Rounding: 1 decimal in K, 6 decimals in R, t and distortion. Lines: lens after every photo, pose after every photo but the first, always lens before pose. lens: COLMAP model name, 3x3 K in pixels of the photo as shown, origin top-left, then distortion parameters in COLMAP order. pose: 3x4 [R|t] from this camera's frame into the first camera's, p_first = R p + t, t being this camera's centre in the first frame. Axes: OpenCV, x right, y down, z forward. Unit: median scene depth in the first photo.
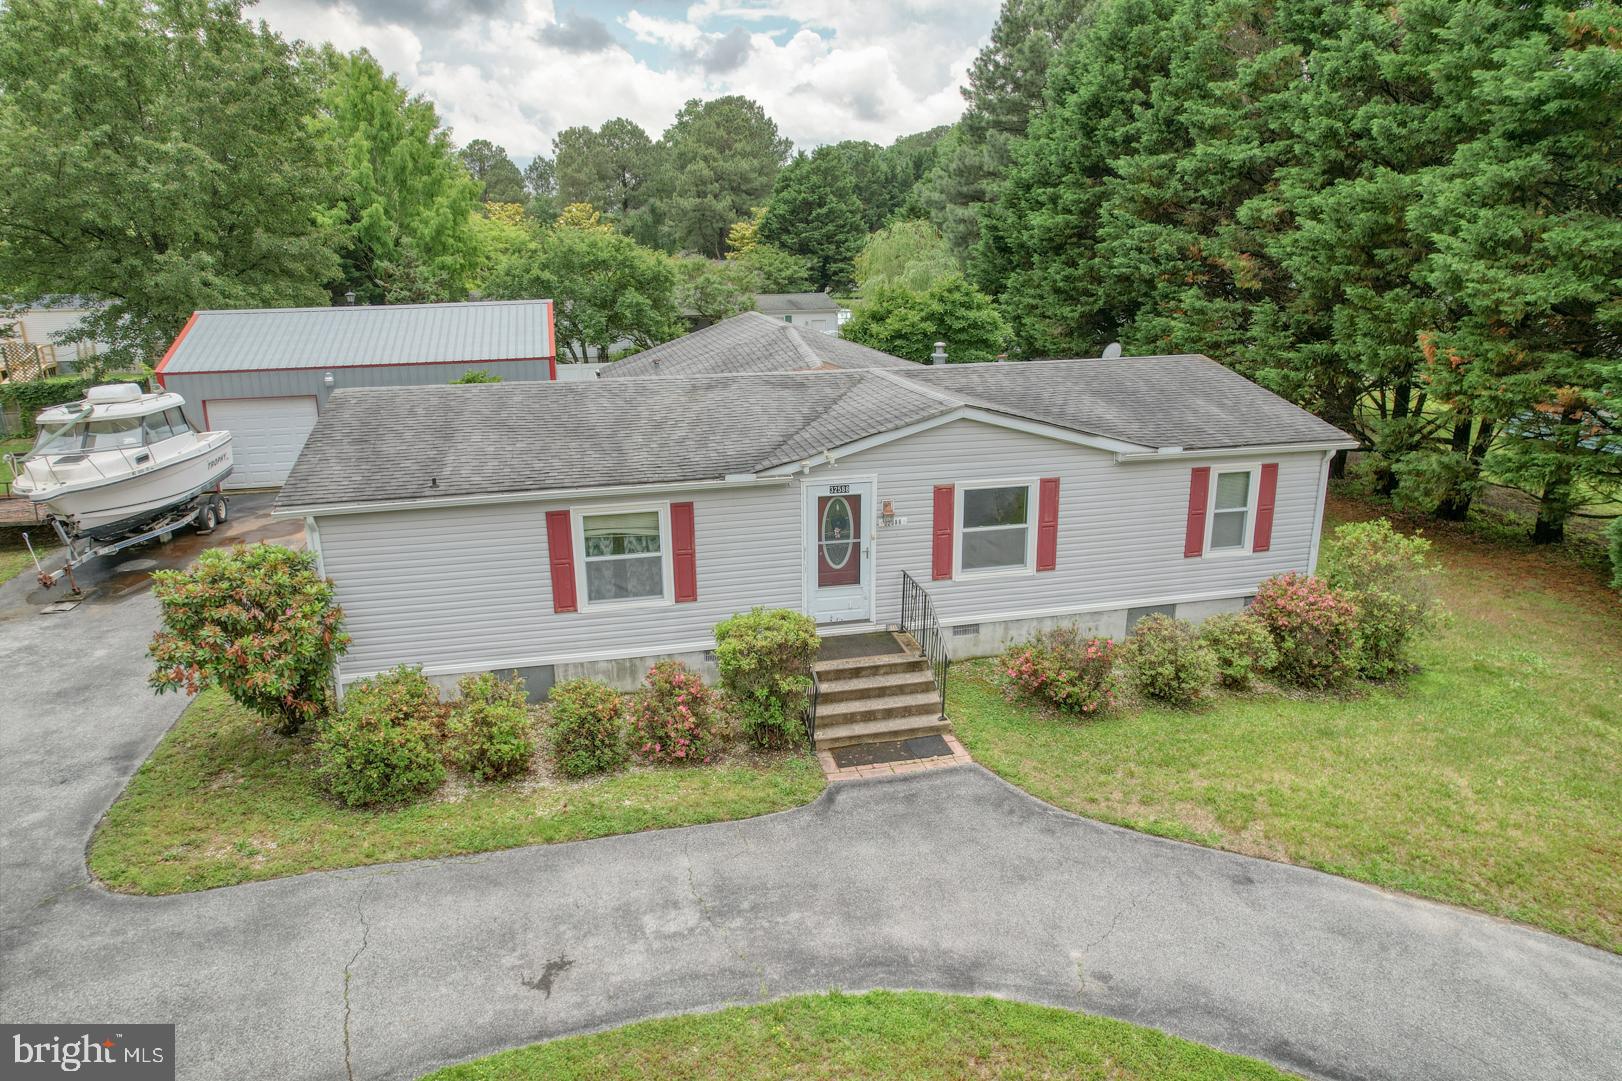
lens RADIAL K [[1045.9, 0, 811.0], [0, 1045.9, 540.5], [0, 0, 1]] dist [-0.083416, 0.063742]
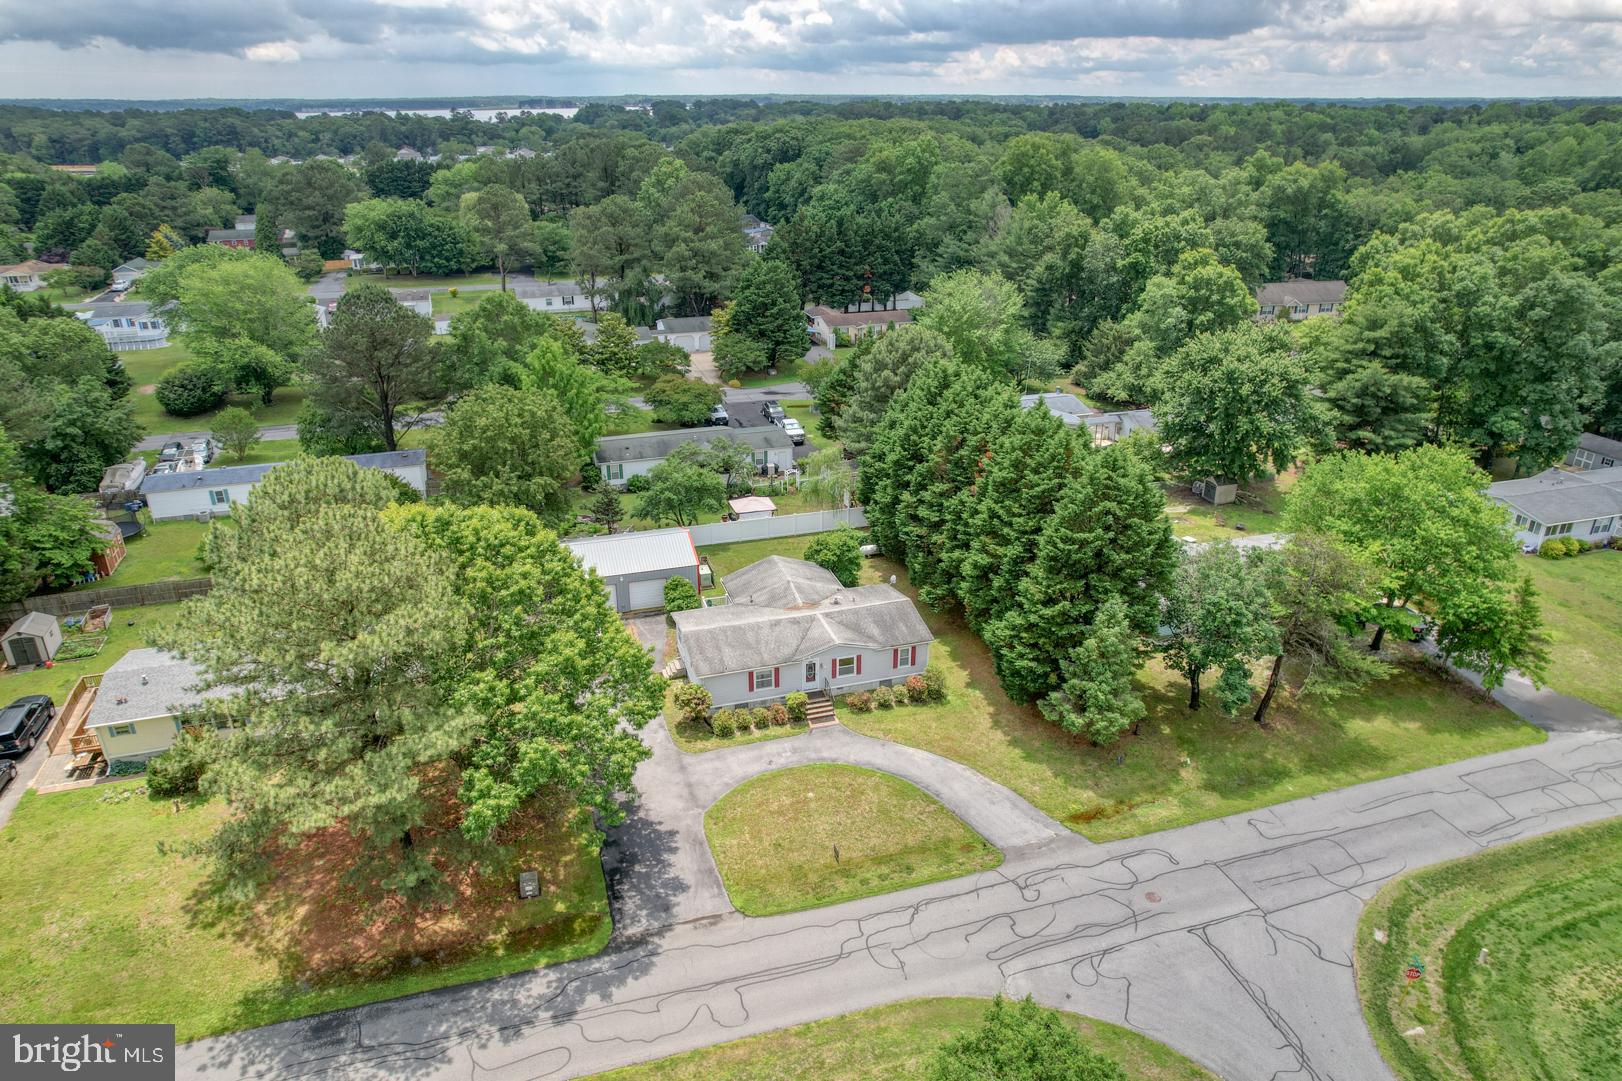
lens RADIAL K [[1045.9, 0, 811.0], [0, 1045.9, 540.5], [0, 0, 1]] dist [-0.083416, 0.063742]
pose [[0.997748, -0.018821, 0.064387, -0.236112], [0.010712, 0.992220, 0.124038, -1.059782], [-0.066221, -0.123069, 0.990186, -3.186330]]
